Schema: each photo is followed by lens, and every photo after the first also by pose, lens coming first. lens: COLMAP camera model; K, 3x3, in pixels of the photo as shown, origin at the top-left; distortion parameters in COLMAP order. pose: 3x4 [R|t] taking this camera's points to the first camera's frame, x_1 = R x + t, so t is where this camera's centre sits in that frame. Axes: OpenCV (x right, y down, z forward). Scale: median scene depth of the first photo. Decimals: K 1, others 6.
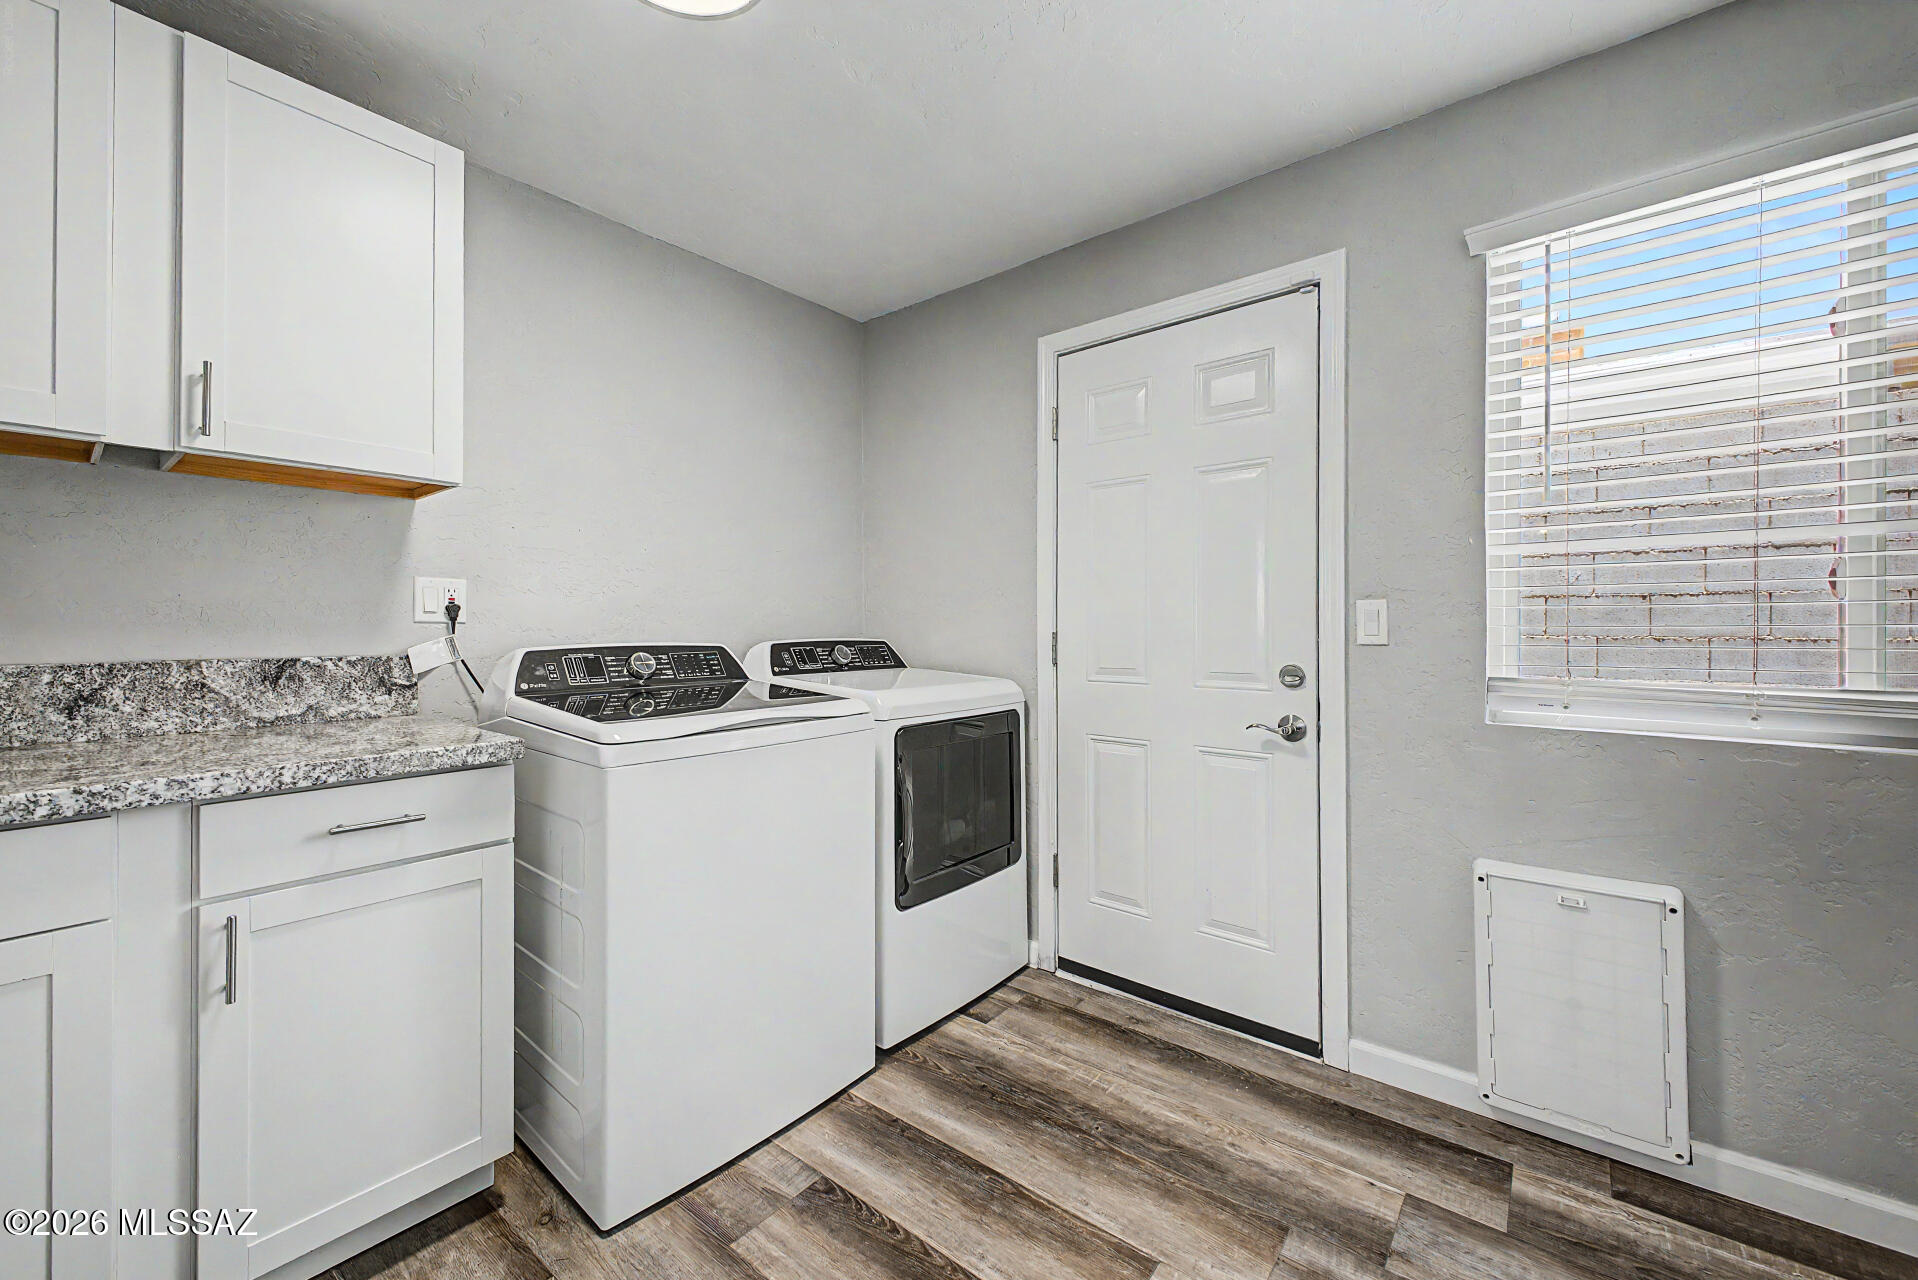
lens RADIAL K [[754.6, 0, 962.7], [0, 754.6, 625.4], [0, 0, 1]] dist [0.011873, -0.003264]
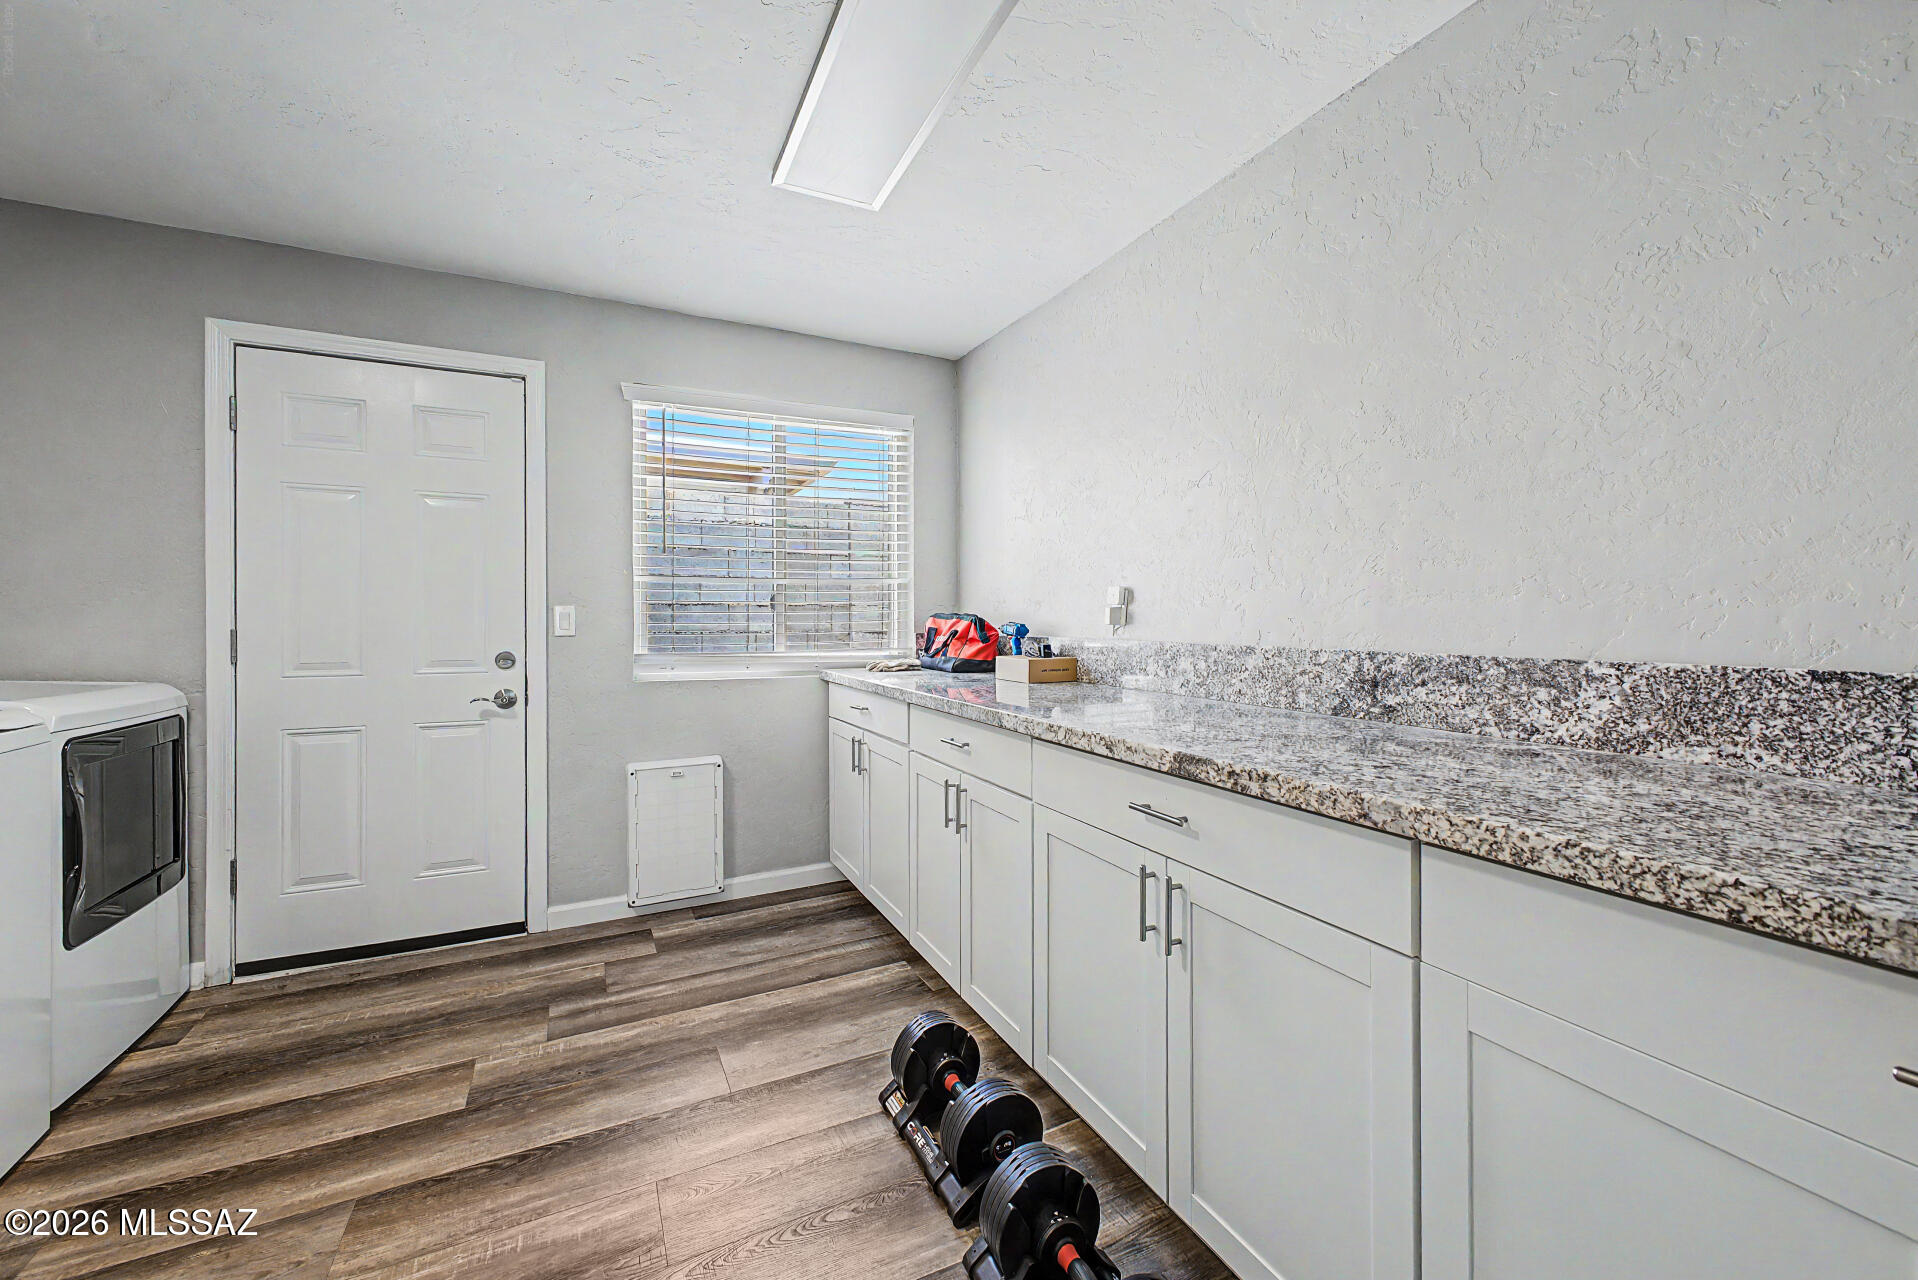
lens RADIAL K [[754.6, 0, 965.3], [0, 754.6, 627.9], [0, 0, 1]] dist [0.011873, -0.003264]
pose [[0.415594, -0.008517, 0.909511, -0.458229], [-0.001262, 0.999950, 0.009941, -0.005454], [-0.909550, -0.005279, 0.415562, -0.314475]]
